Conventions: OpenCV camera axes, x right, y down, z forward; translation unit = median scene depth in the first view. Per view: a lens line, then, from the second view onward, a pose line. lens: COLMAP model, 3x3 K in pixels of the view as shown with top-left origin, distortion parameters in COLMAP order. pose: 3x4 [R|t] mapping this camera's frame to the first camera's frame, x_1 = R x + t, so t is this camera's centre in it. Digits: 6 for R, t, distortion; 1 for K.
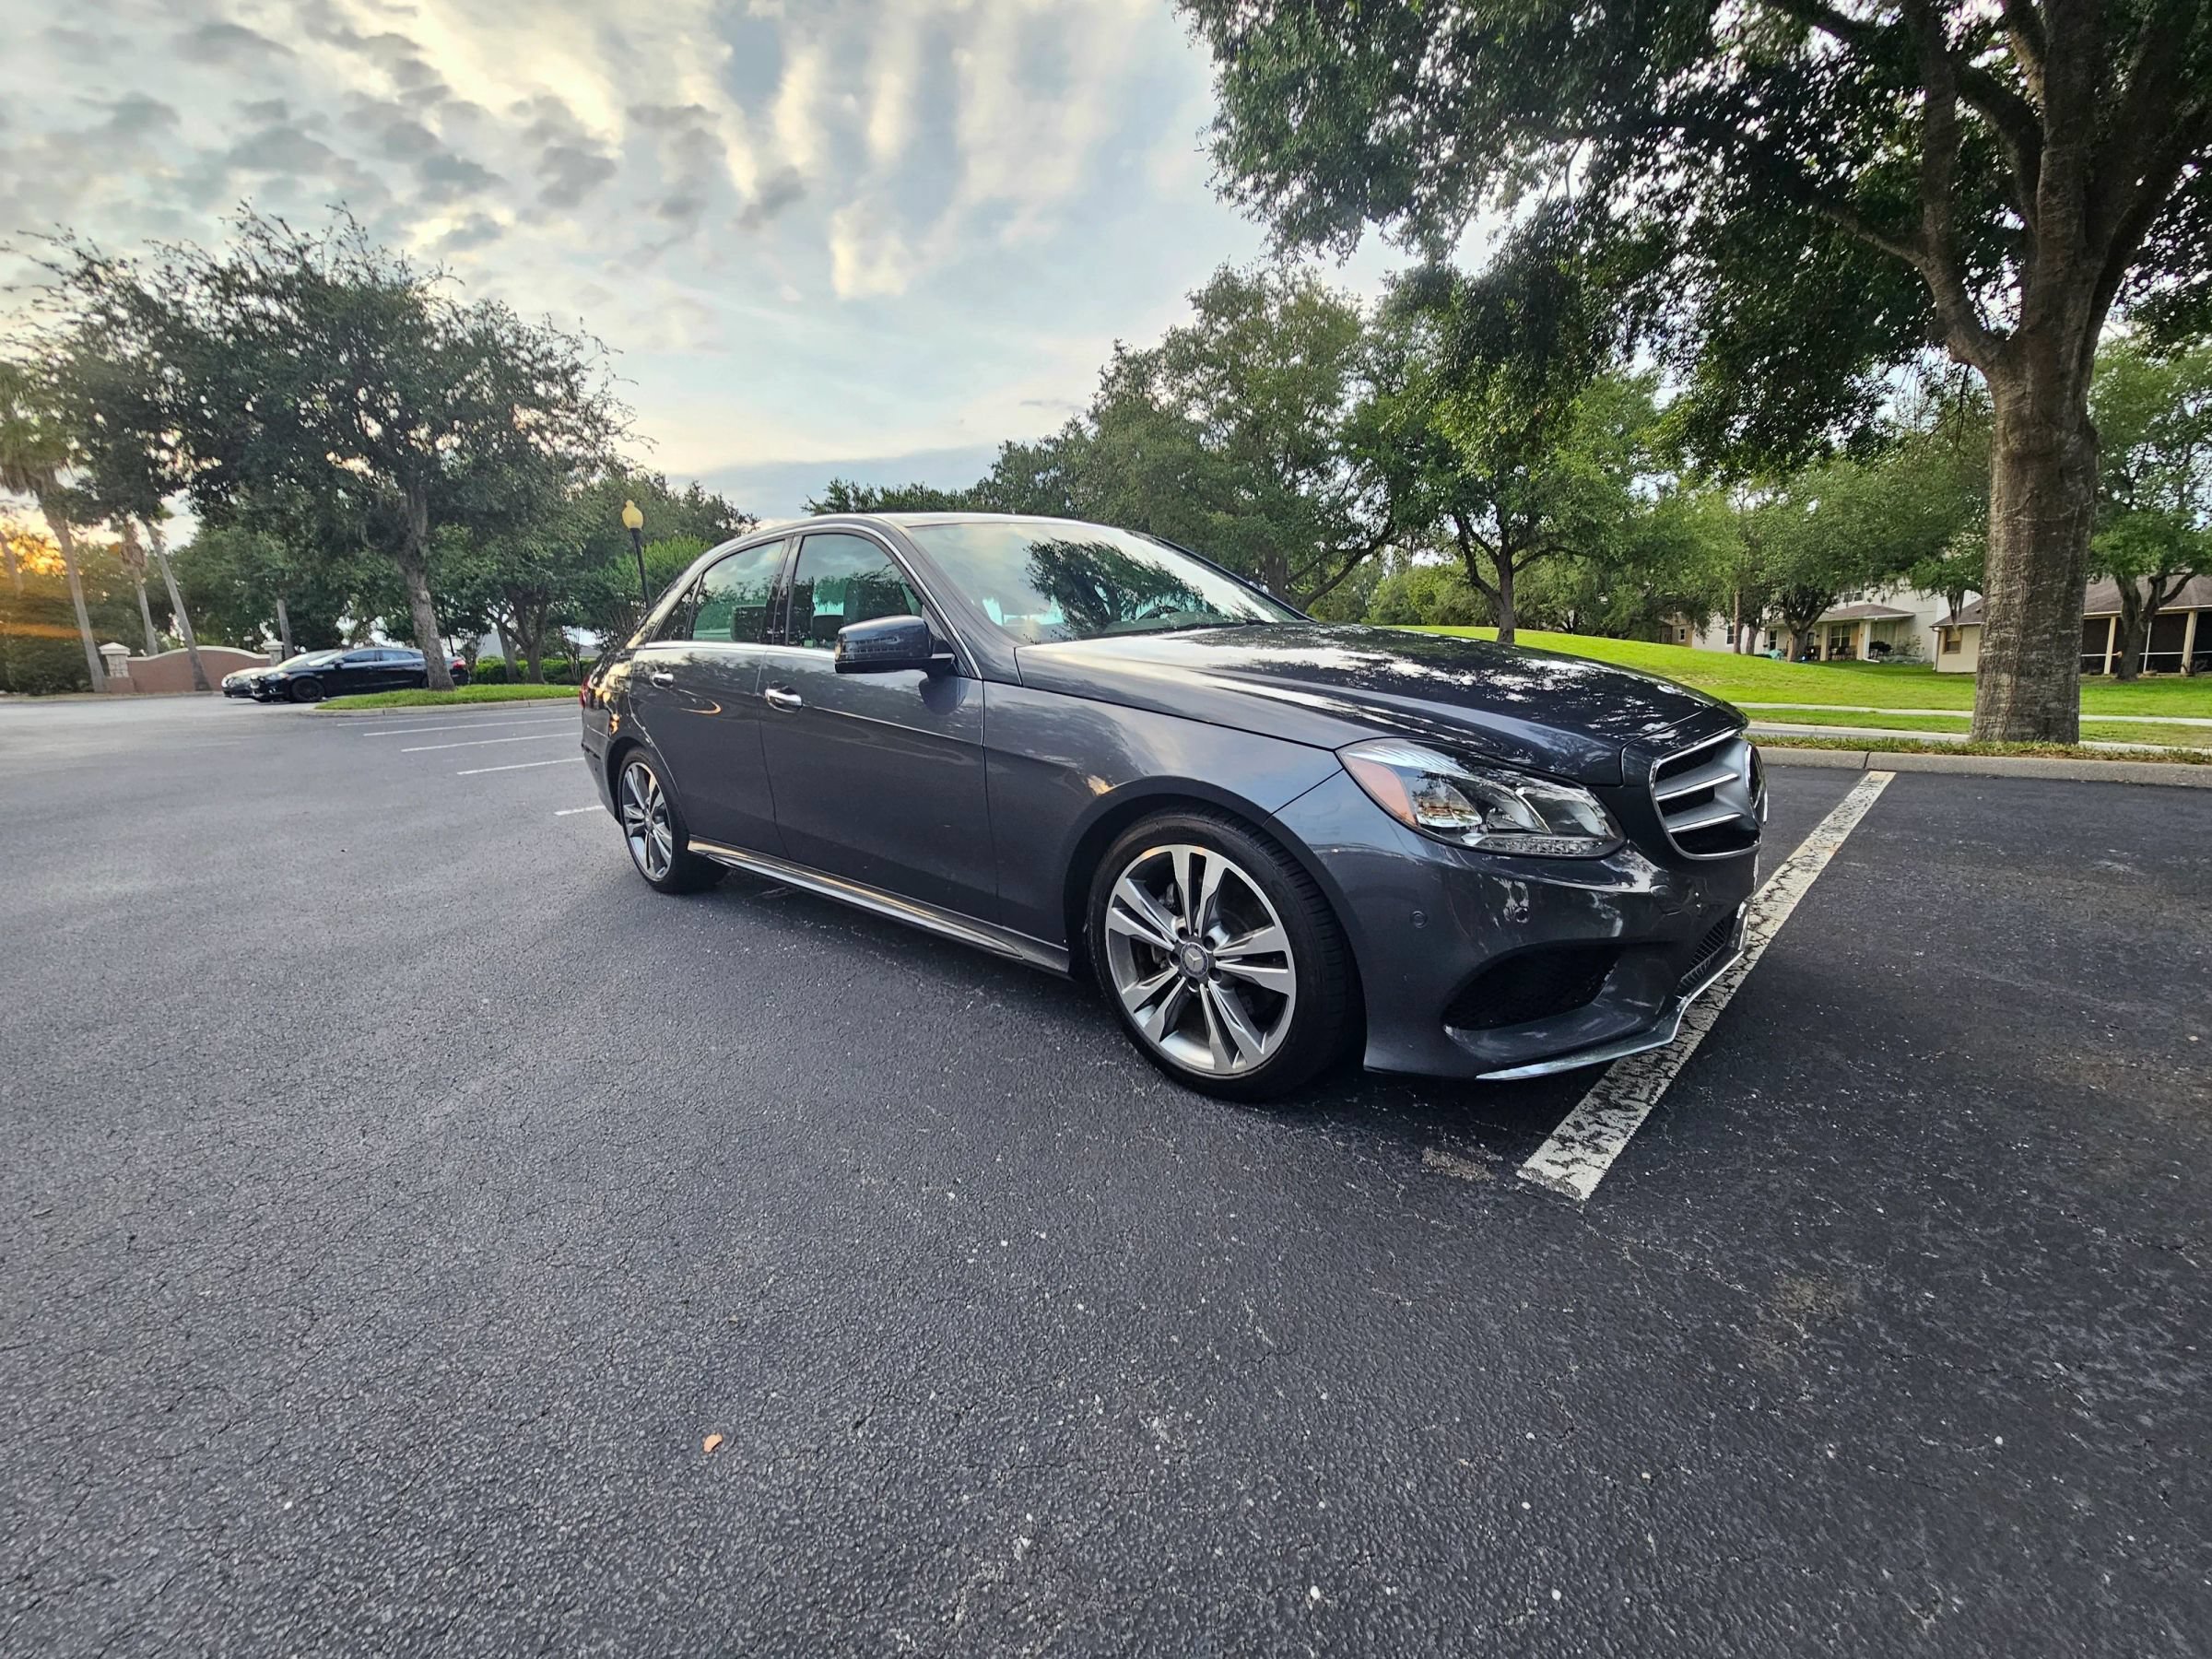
lens RADIAL K [[908.9, 0, 1113.0], [0, 908.9, 842.3], [0, 0, 1]] dist [0.001011, -0.001557]
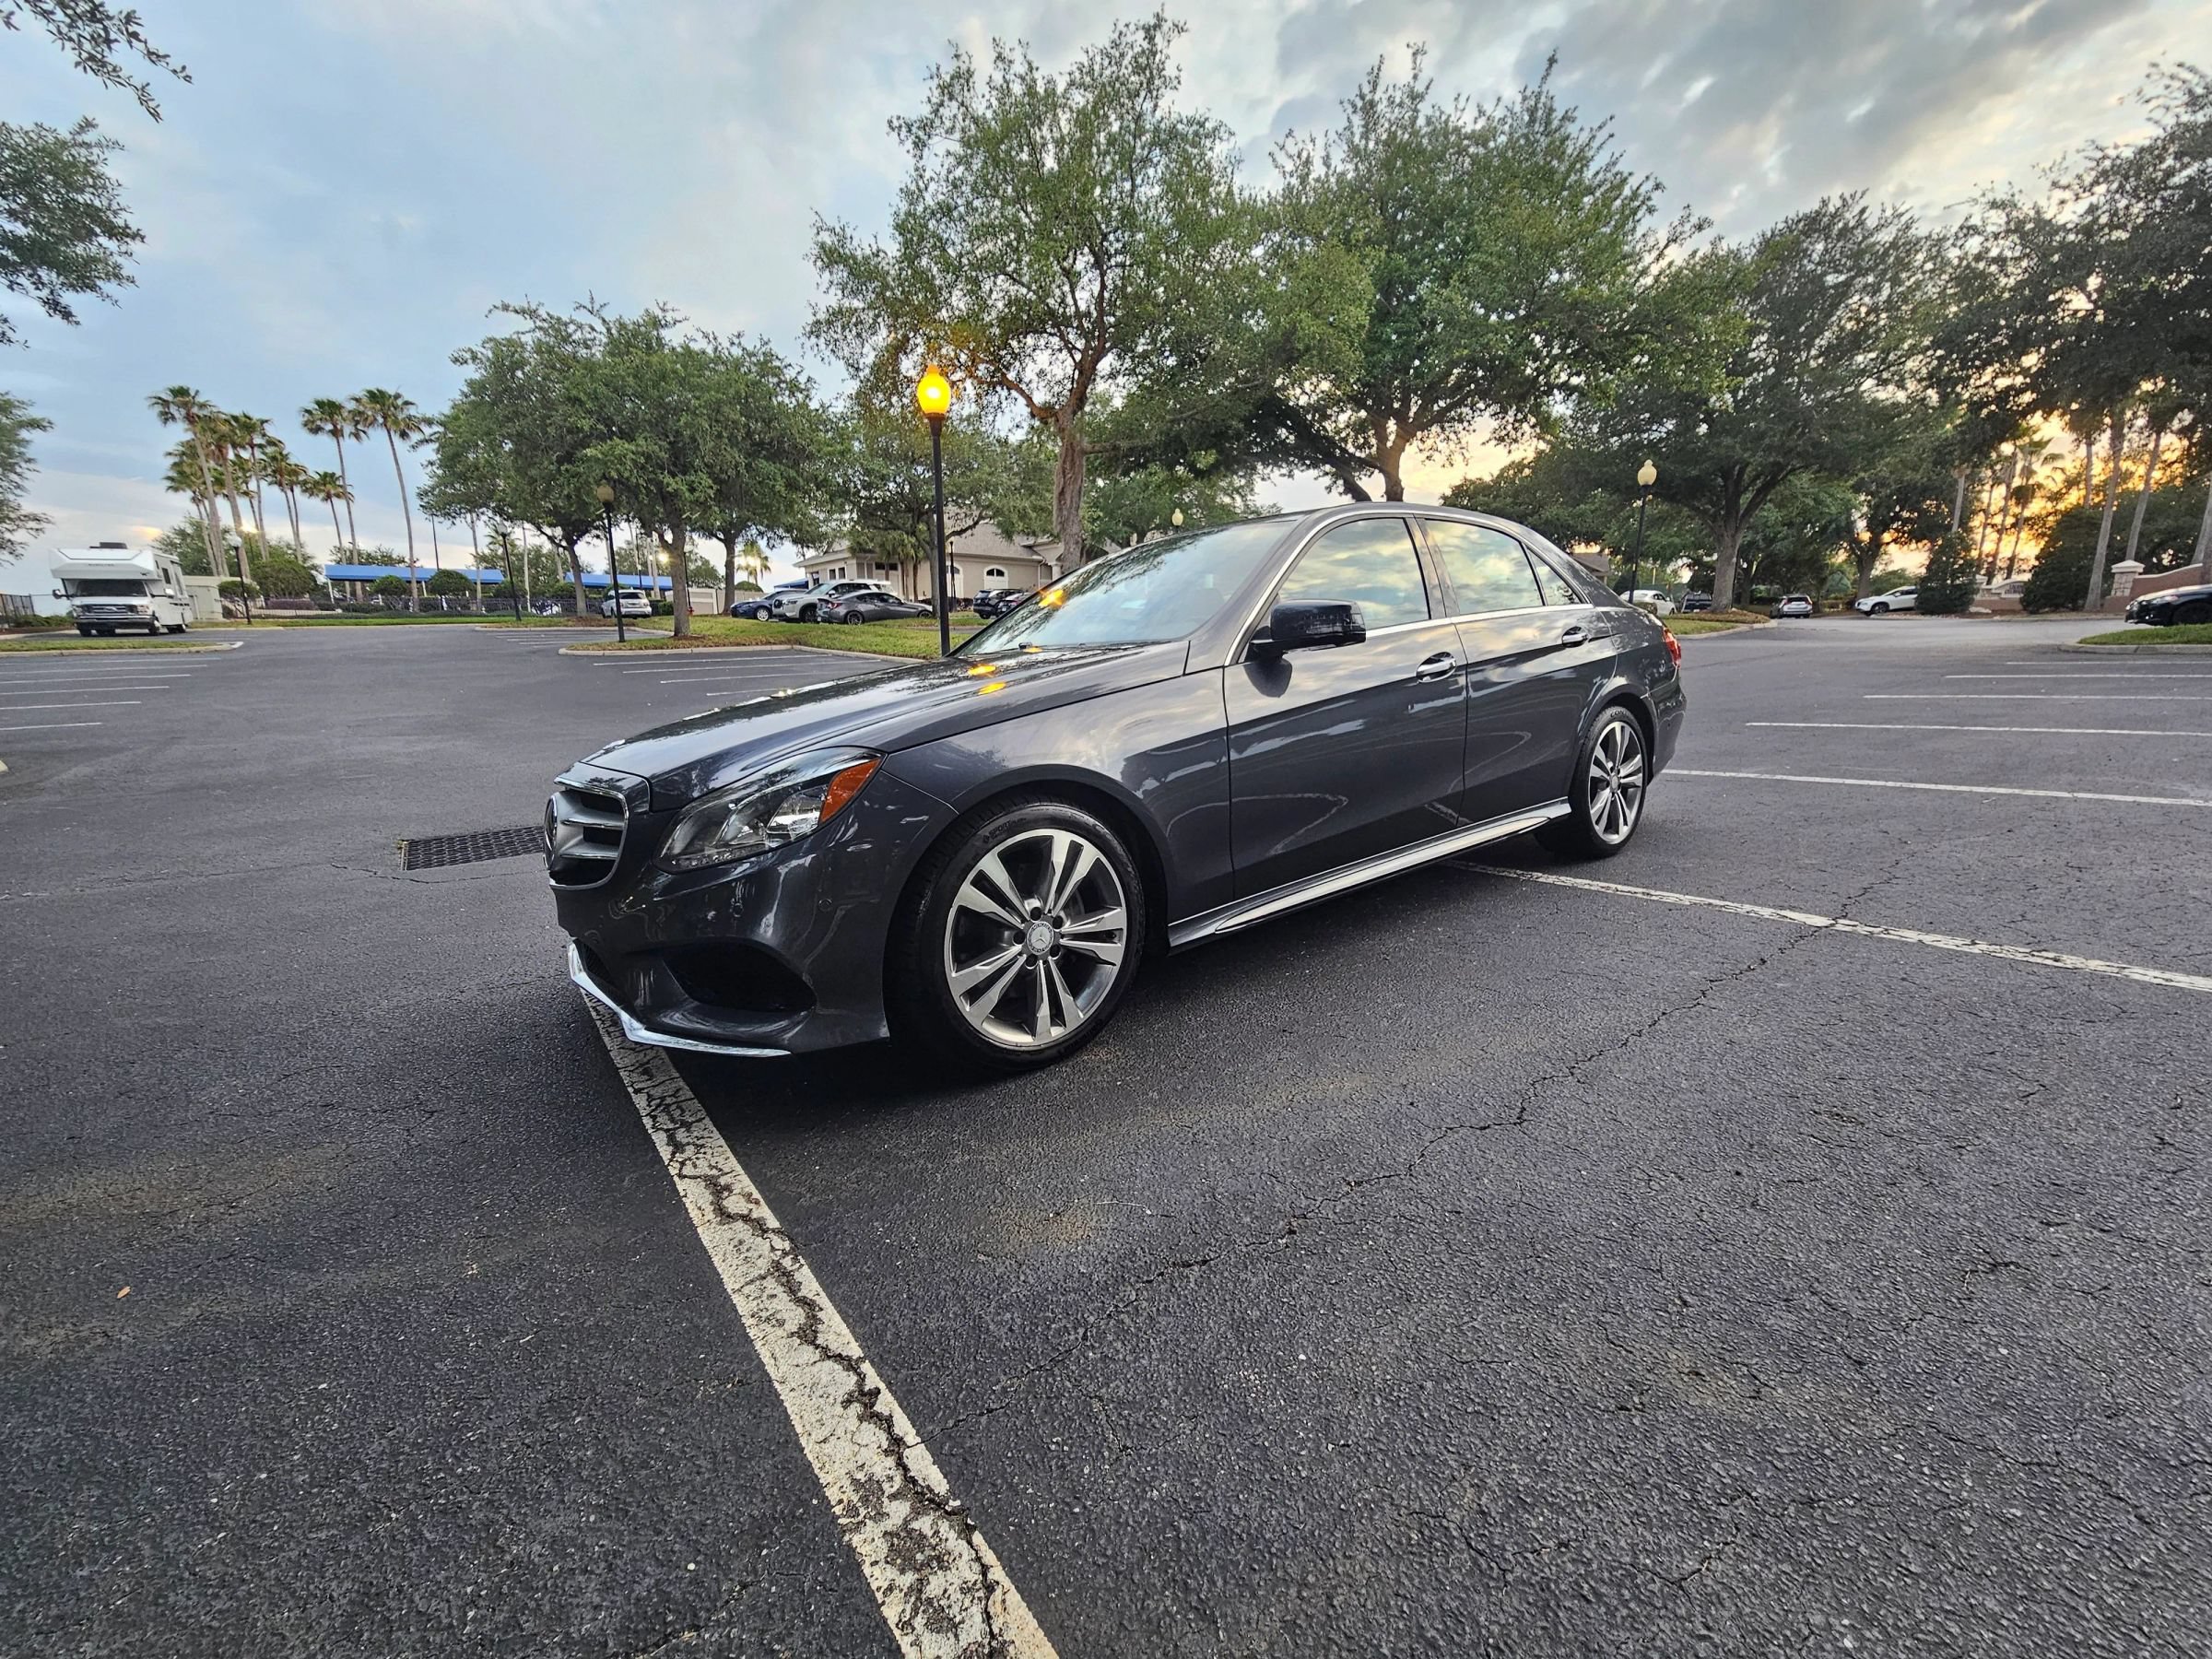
lens RADIAL K [[908.9, 0, 1102.7], [0, 908.9, 842.5], [0, 0, 1]] dist [0.001011, -0.001557]
pose [[-0.170077, 0.251327, -0.952842, 0.344945], [-0.158828, 0.947296, 0.278214, -0.098872], [0.972547, 0.198656, -0.121196, 0.372185]]
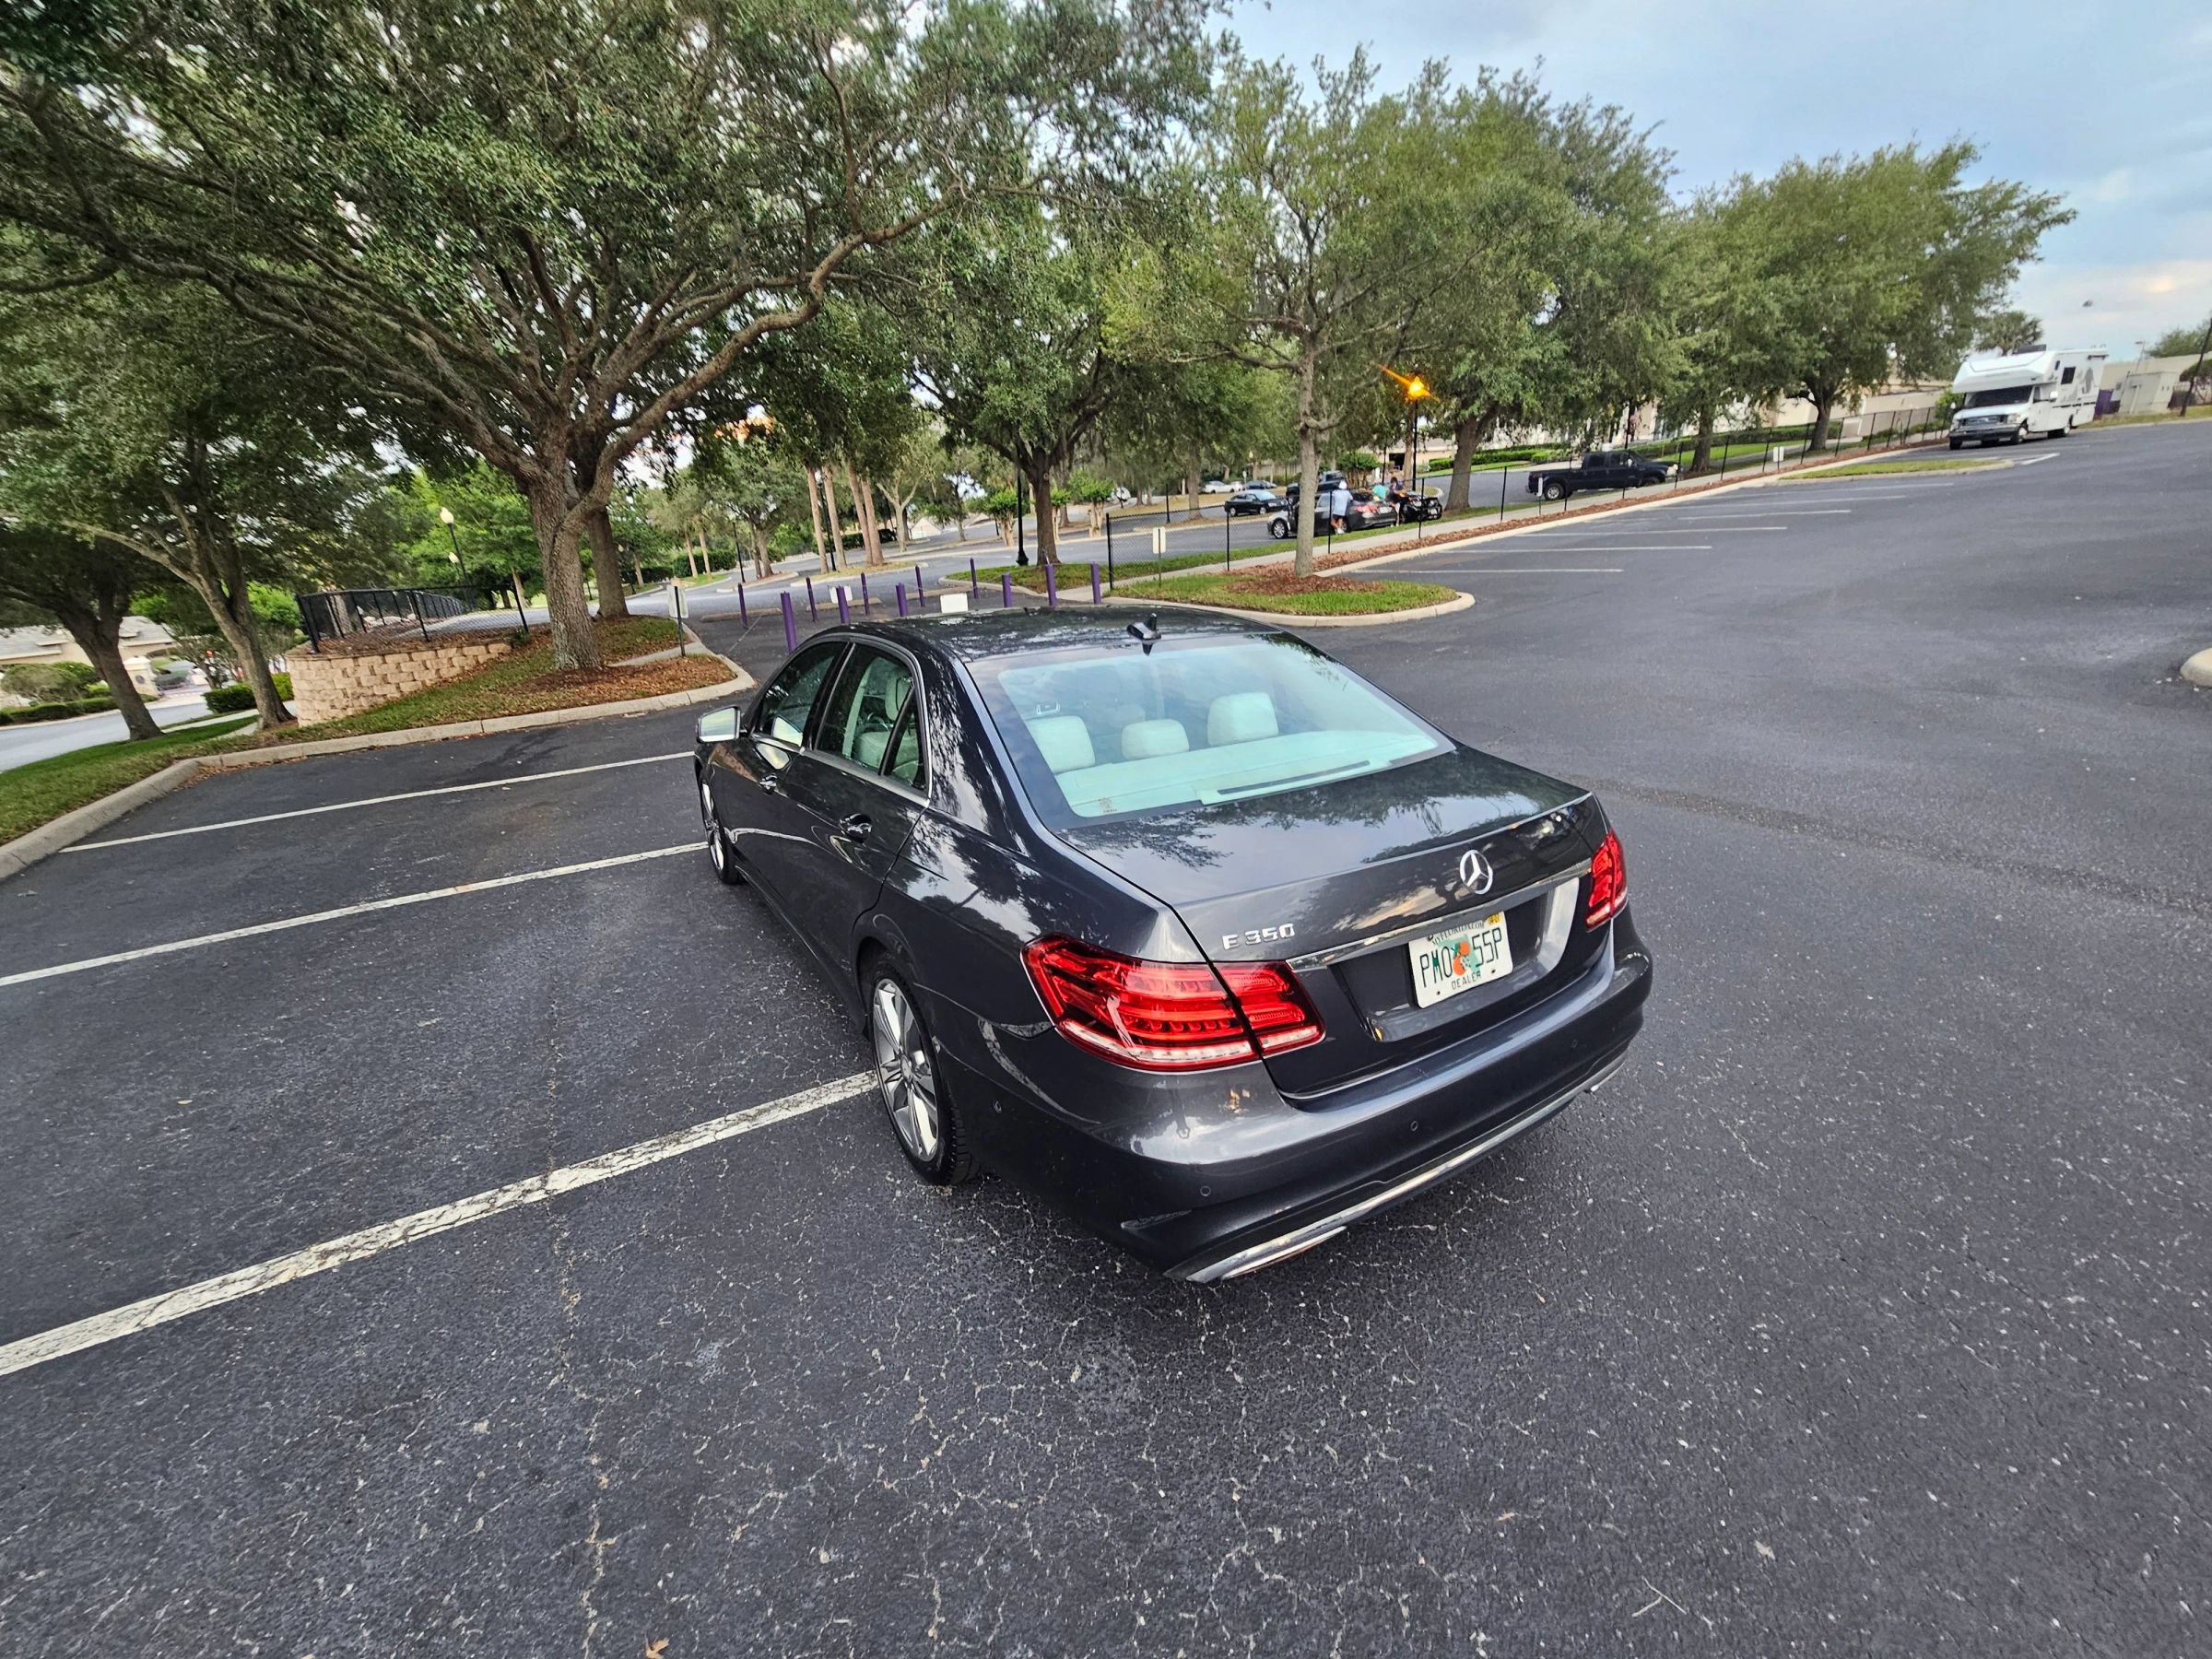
lens RADIAL K [[908.9, 0, 1097.2], [0, 908.9, 830.7], [0, 0, 1]] dist [0.001011, -0.001557]
pose [[-0.957751, 0.005072, 0.287555, -0.206821], [0.149233, 0.863471, 0.481817, -0.222296], [-0.245852, 0.504373, -0.827747, 0.704048]]
